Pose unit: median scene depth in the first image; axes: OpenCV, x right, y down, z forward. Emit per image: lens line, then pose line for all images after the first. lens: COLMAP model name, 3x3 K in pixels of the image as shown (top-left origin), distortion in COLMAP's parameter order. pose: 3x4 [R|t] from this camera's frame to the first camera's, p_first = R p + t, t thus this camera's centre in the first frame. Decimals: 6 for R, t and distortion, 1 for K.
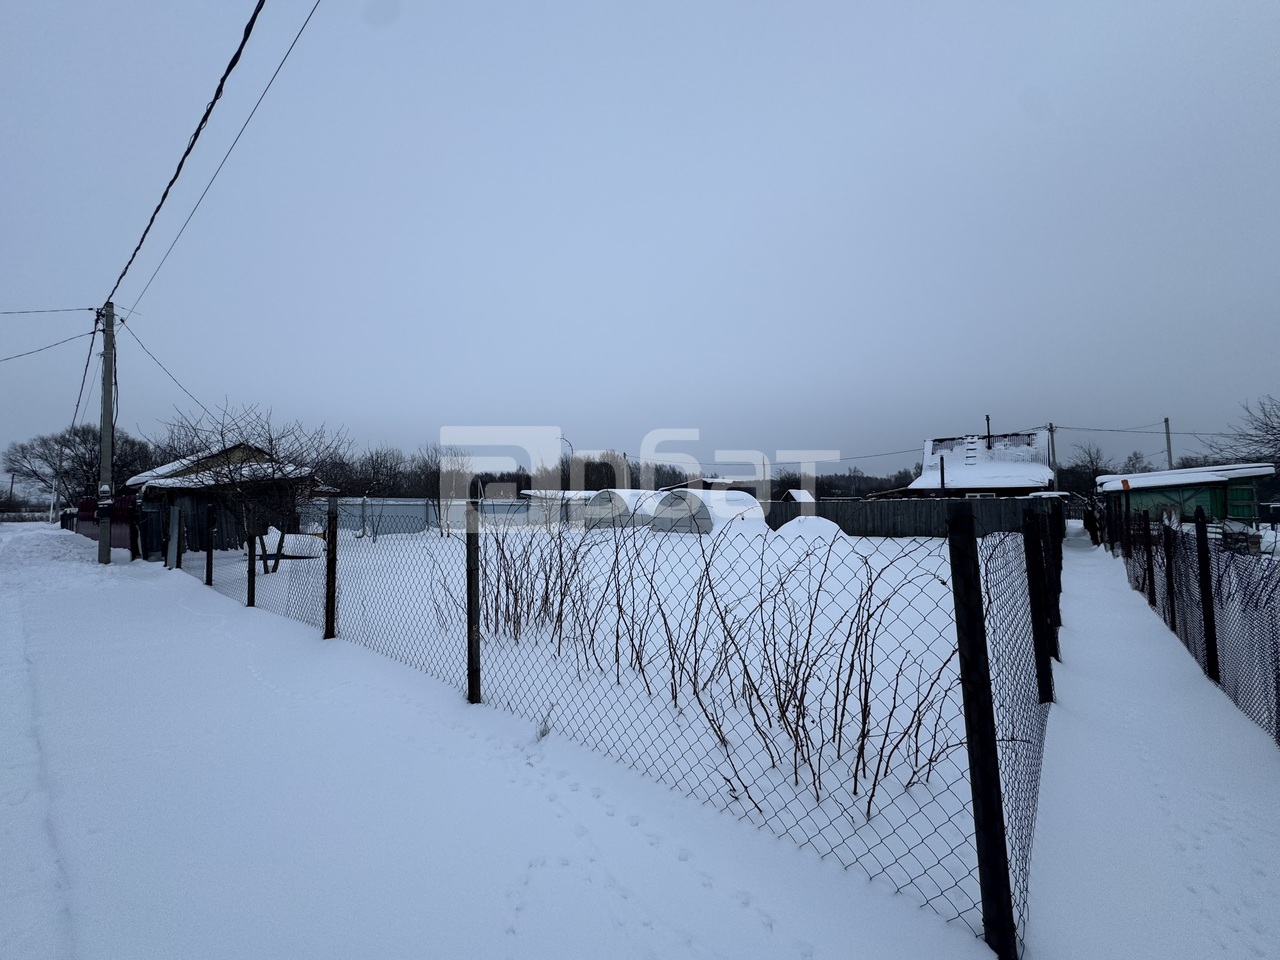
lens RADIAL K [[511.5, 0, 652.6], [0, 511.5, 477.6], [0, 0, 1]] dist [-0.002611, 0.000686]
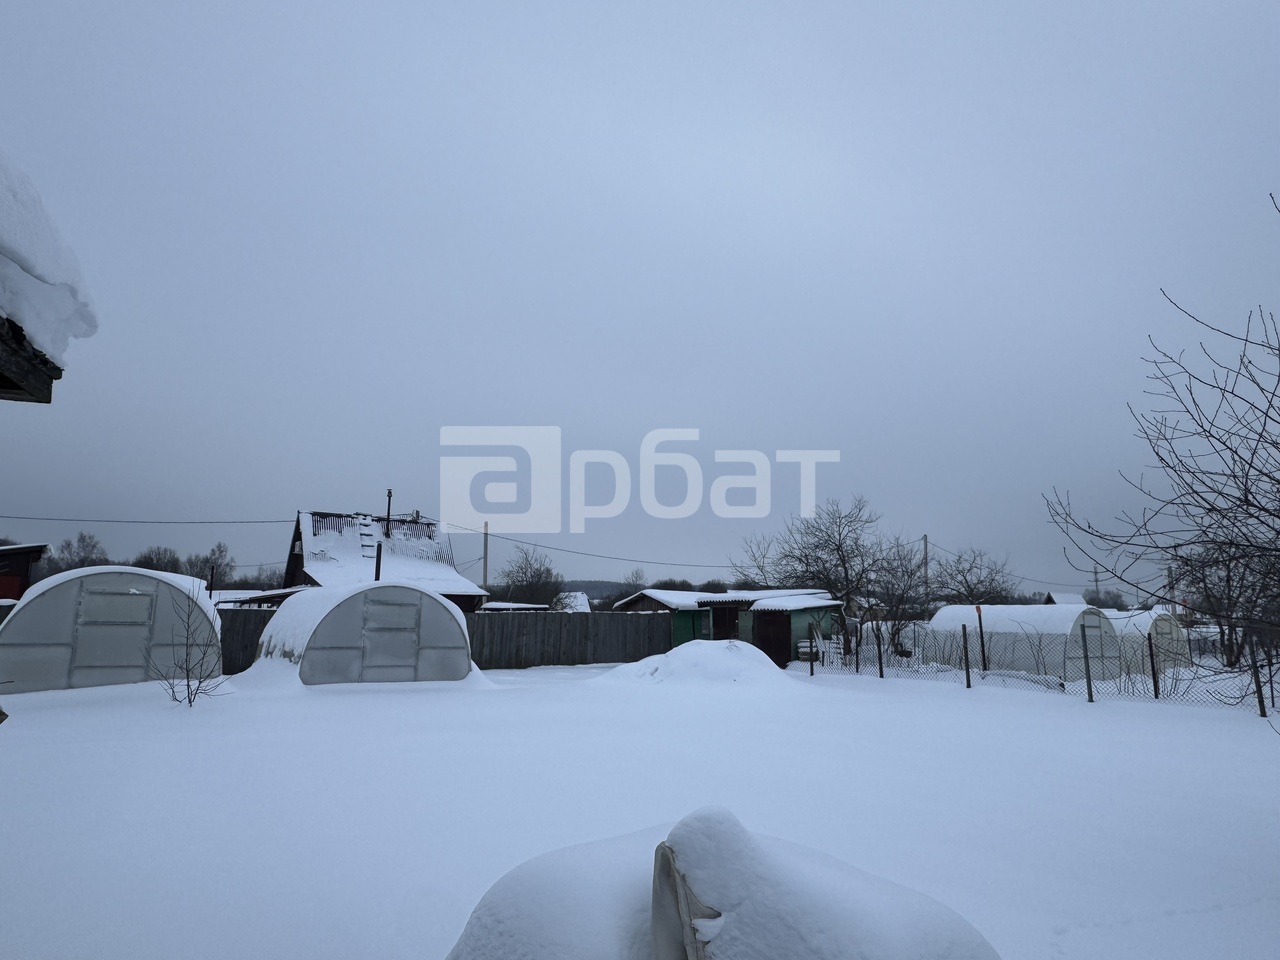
lens RADIAL K [[834.6, 0, 637.8], [0, 834.6, 479.5], [0, 0, 1]] dist [0.001630, -0.004512]
pose [[0.264086, 0.164586, 0.950353, -1.732145], [-0.065712, 0.986114, -0.152519, 0.089043], [-0.962258, -0.022171, 0.271234, 1.713778]]
